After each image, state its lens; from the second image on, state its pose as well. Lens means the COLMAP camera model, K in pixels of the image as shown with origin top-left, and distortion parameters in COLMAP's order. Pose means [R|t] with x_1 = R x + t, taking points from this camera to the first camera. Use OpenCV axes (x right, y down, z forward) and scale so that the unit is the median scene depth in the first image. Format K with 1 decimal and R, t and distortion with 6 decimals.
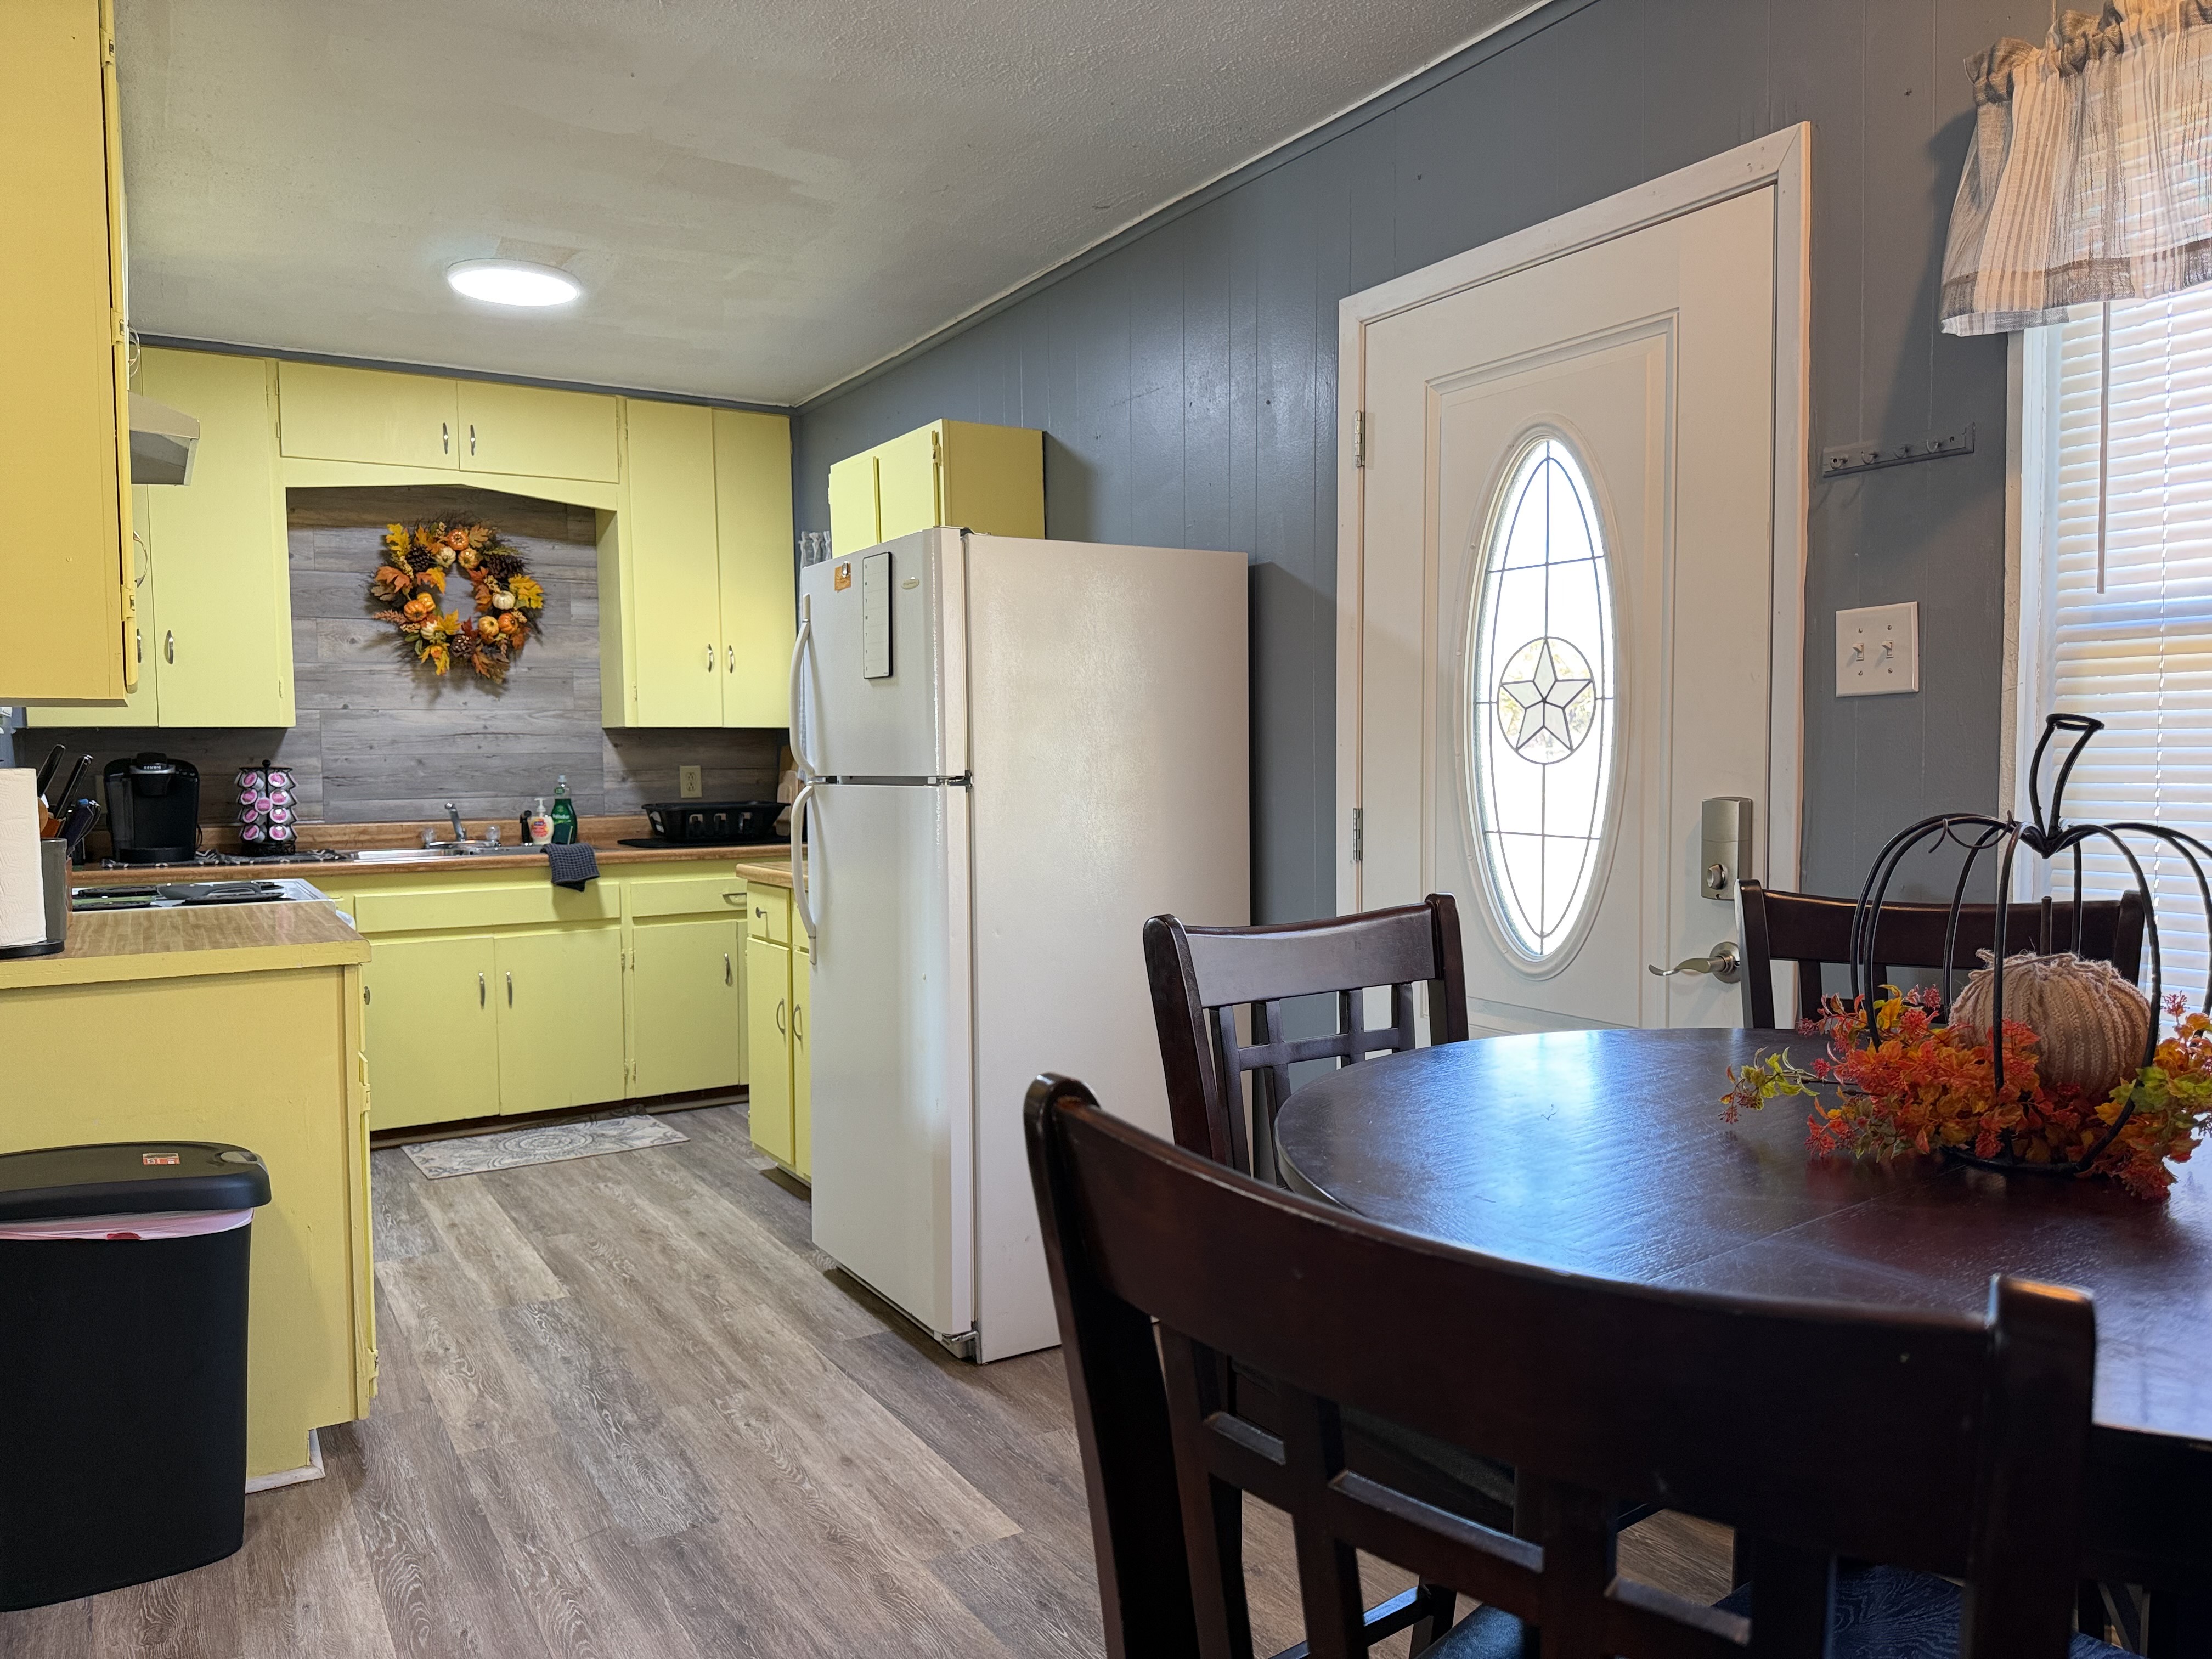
lens RADIAL K [[1582.8, 0, 1106.0], [0, 1582.8, 829.5], [0, 0, 1]] dist [0.024442, -0.022540]
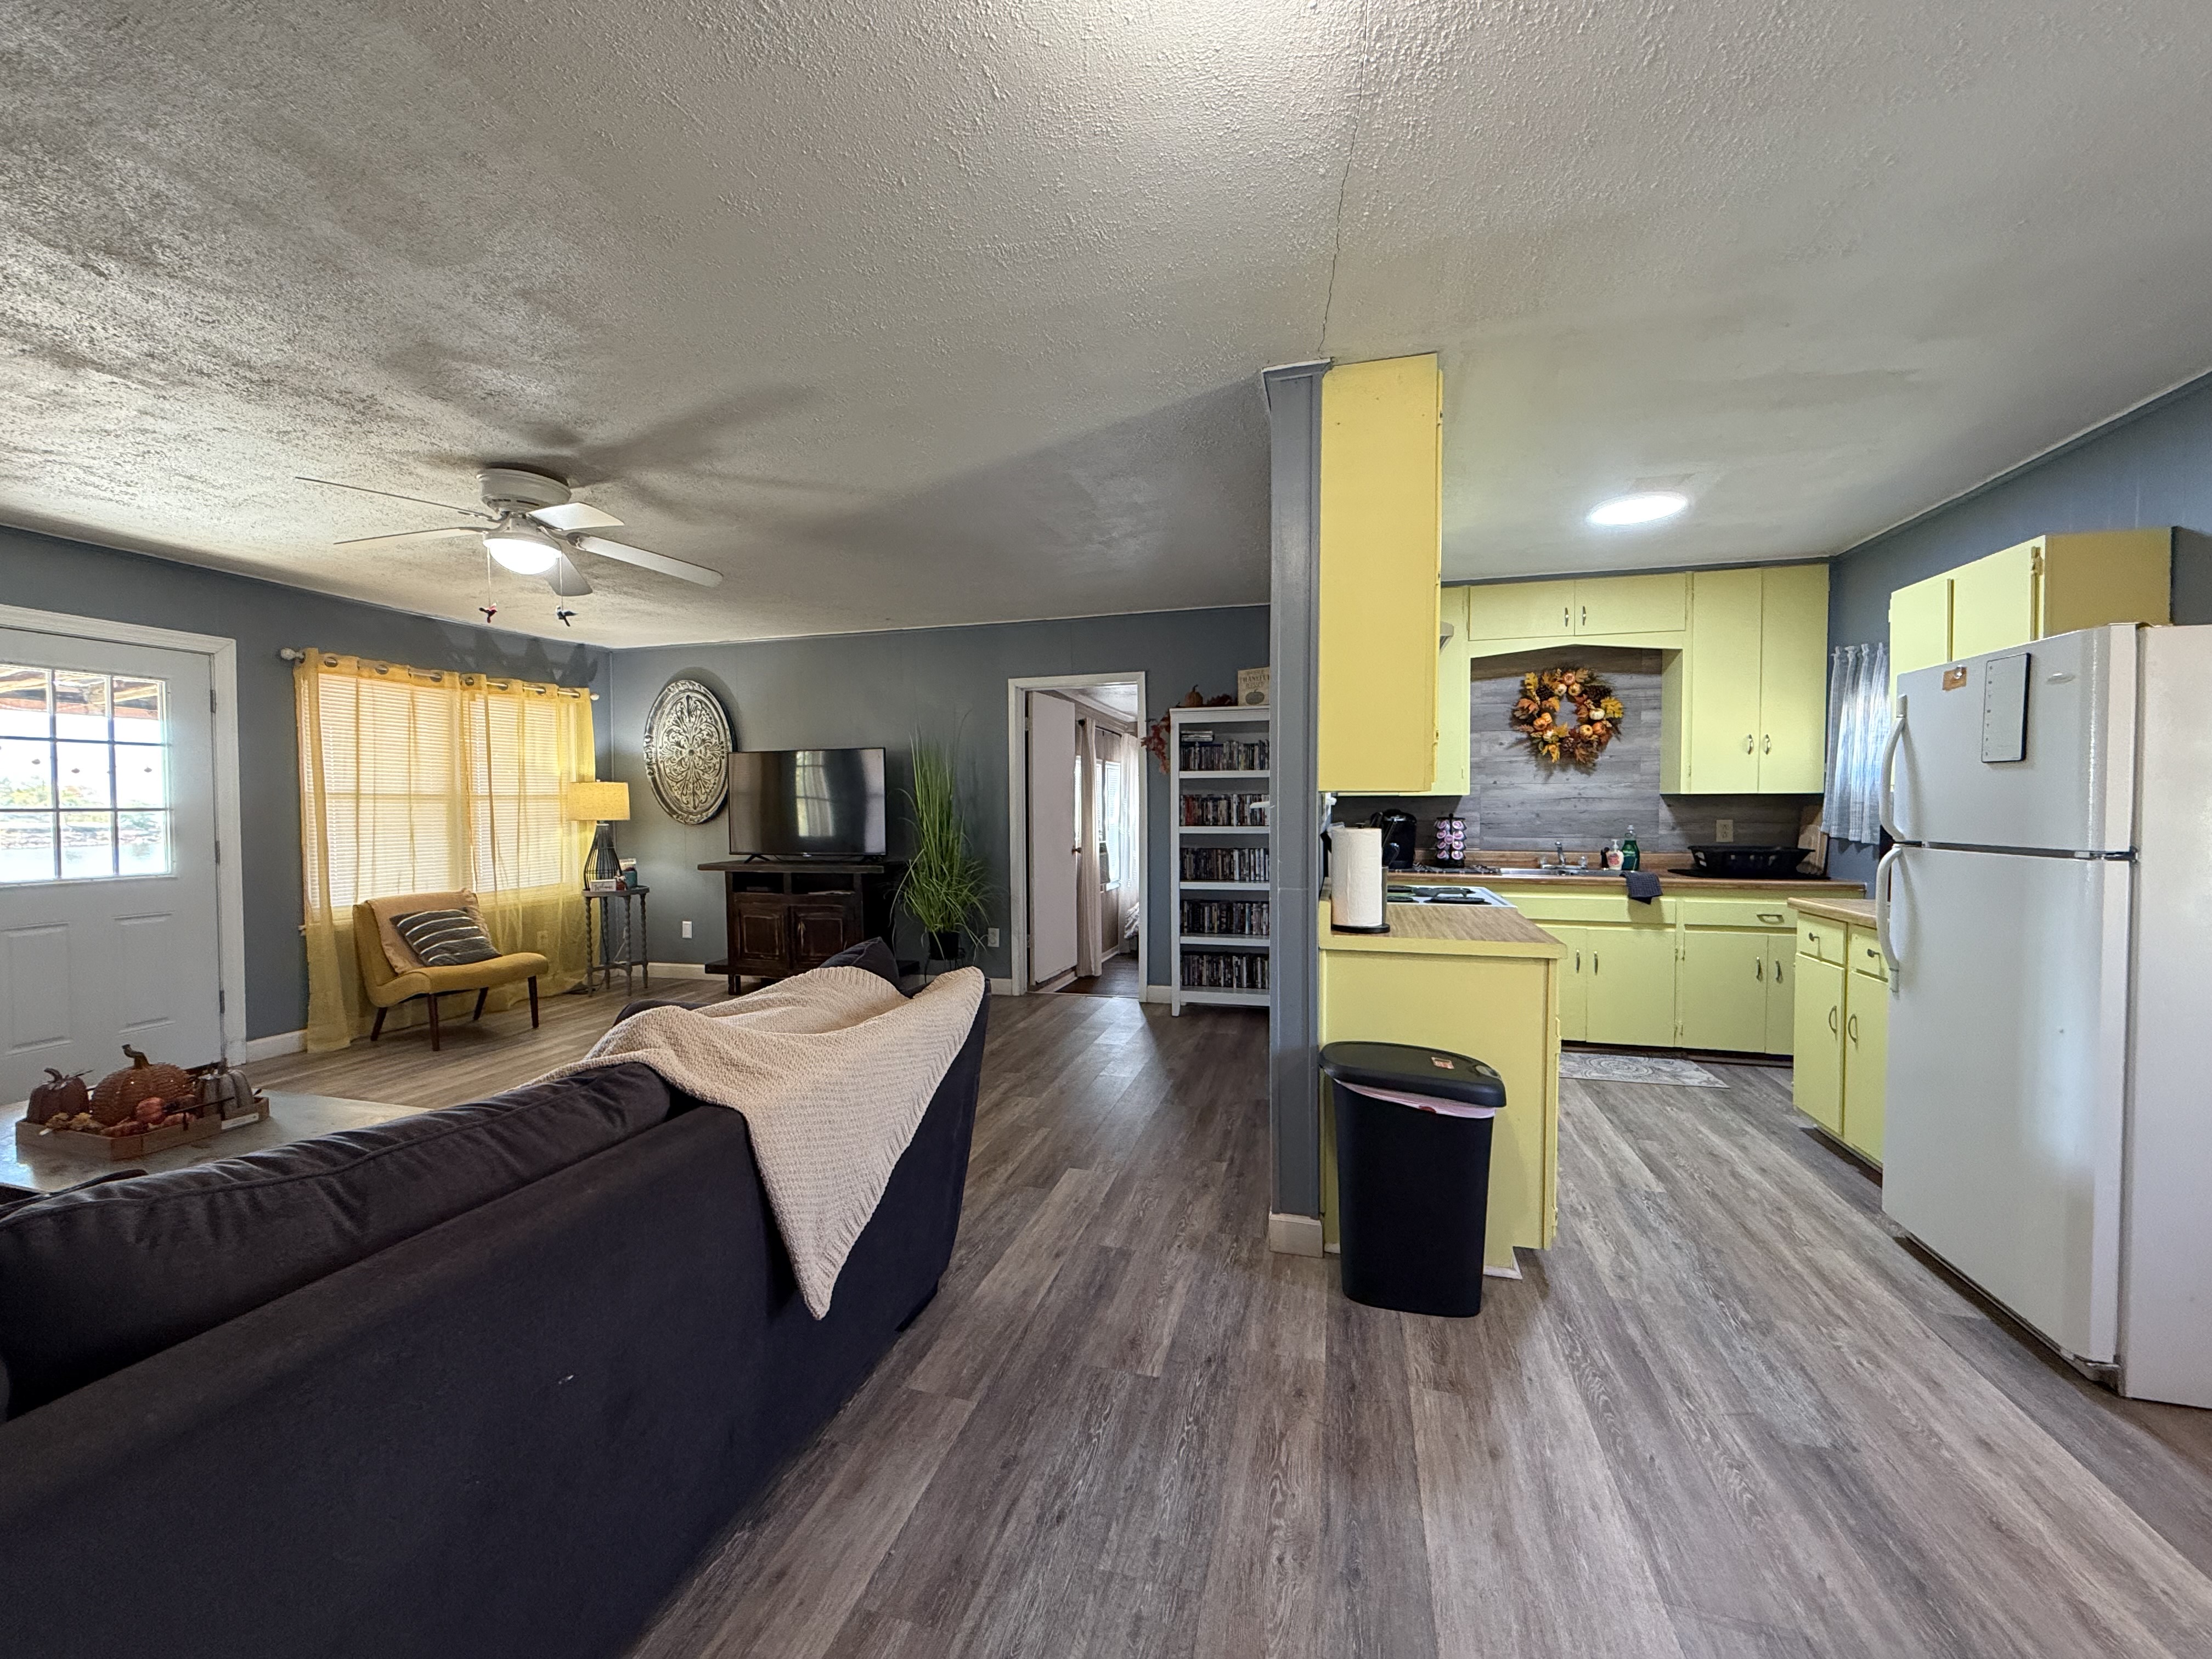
lens RADIAL K [[886.9, 0, 1105.9], [0, 886.9, 825.0], [0, 0, 1]] dist [0.006142, -0.000536]
pose [[0.692461, 0.028240, -0.720902, -0.128687], [-0.041749, 0.999128, -0.000964, -0.021683], [0.720246, 0.030765, 0.693036, 0.064983]]
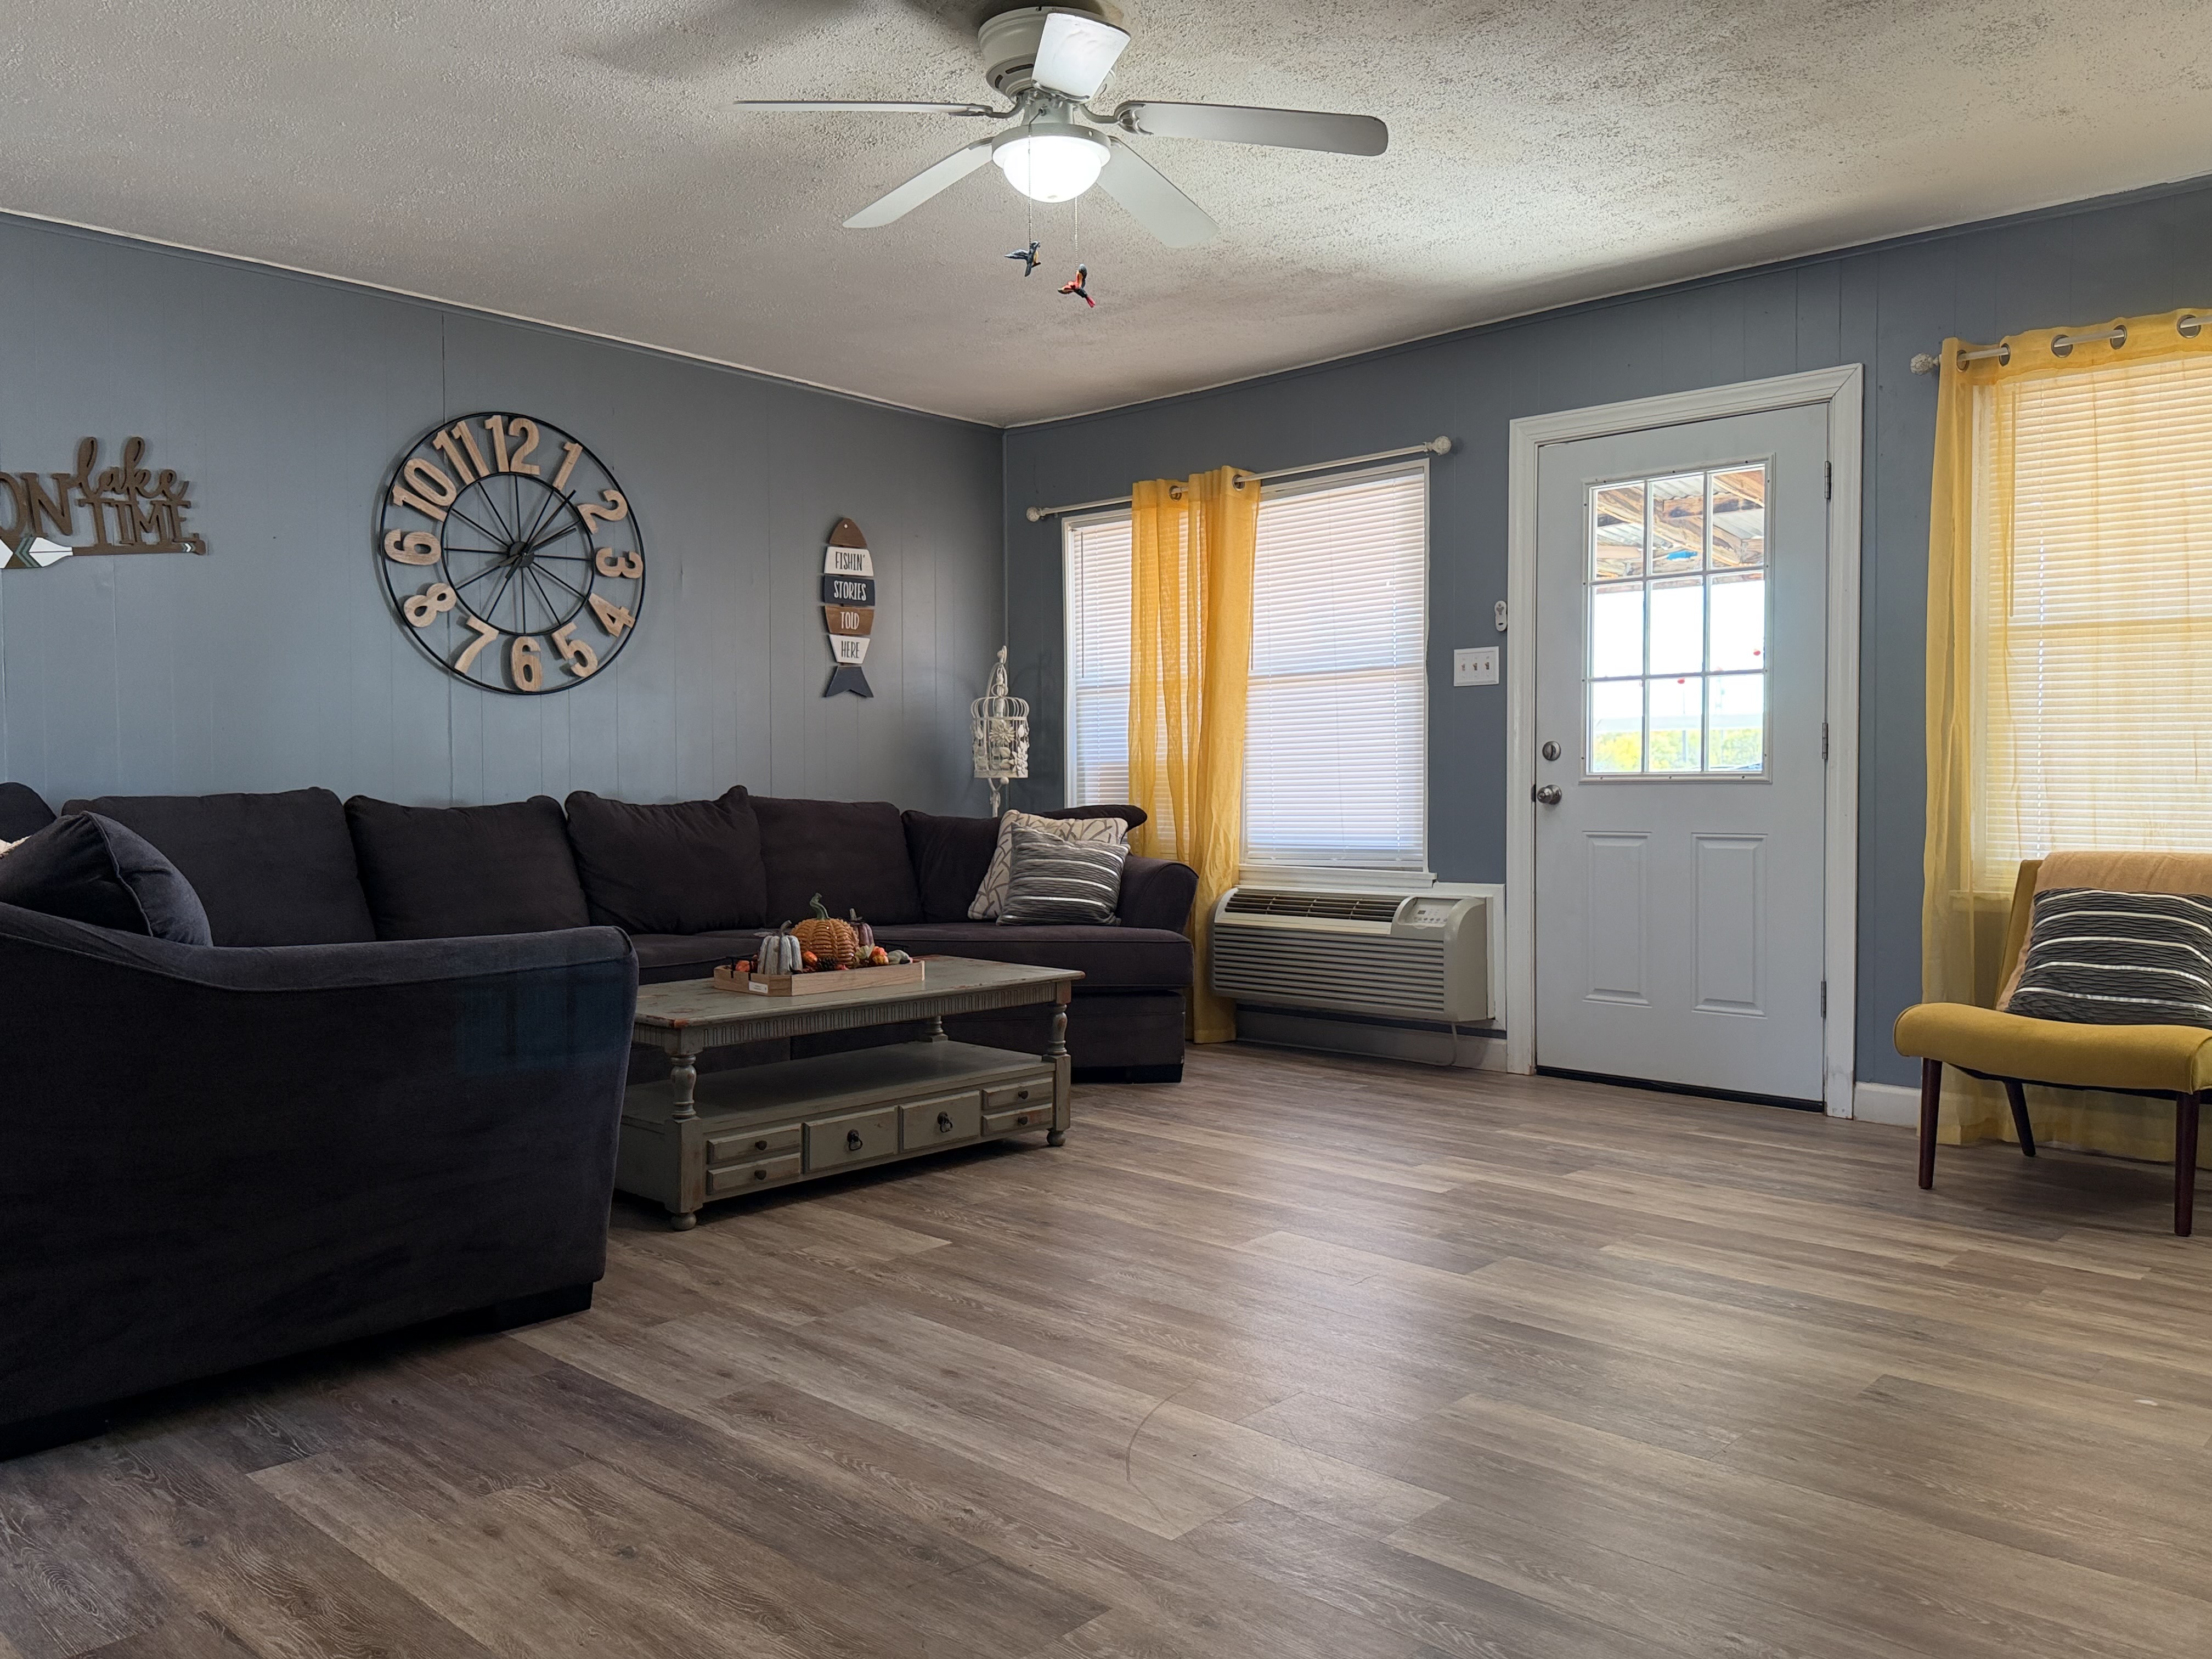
lens RADIAL K [[1702.3, 0, 1106.0], [0, 1702.3, 829.5], [0, 0, 1]] dist [0.132547, -0.164661]
pose [[-0.962118, 0.027777, -0.271214, -1.102981], [0.005049, 0.996441, 0.084140, 0.024004], [0.272586, 0.079583, -0.958834, 1.476482]]
